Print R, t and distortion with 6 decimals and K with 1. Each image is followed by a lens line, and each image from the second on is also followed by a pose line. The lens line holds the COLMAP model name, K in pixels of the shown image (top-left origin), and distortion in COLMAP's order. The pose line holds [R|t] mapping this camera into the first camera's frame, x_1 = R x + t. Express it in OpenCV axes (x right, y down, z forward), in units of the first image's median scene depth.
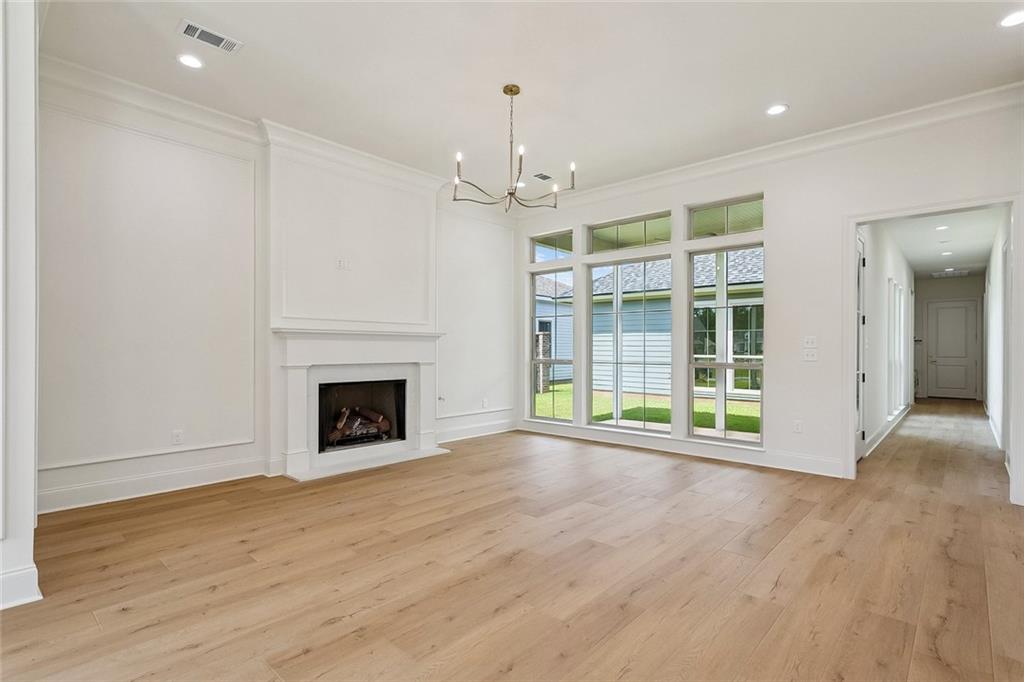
lens RADIAL K [[491.6, 0, 516.9], [0, 491.6, 346.2], [0, 0, 1]] dist [-0.001706, -0.000273]
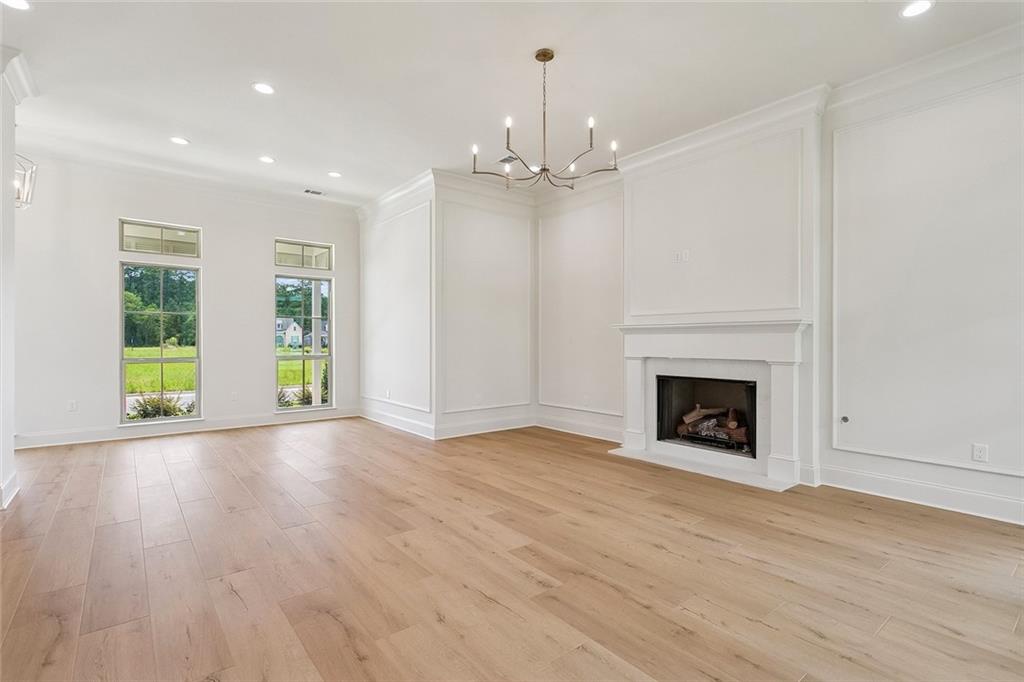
lens RADIAL K [[491.6, 0, 516.9], [0, 491.6, 346.2], [0, 0, 1]] dist [-0.001706, -0.000273]
pose [[-0.157342, 0.006648, -0.987522, 0.874613], [0.003453, 0.999975, 0.006182, 0.006788], [0.987538, -0.002437, -0.157361, 1.075800]]
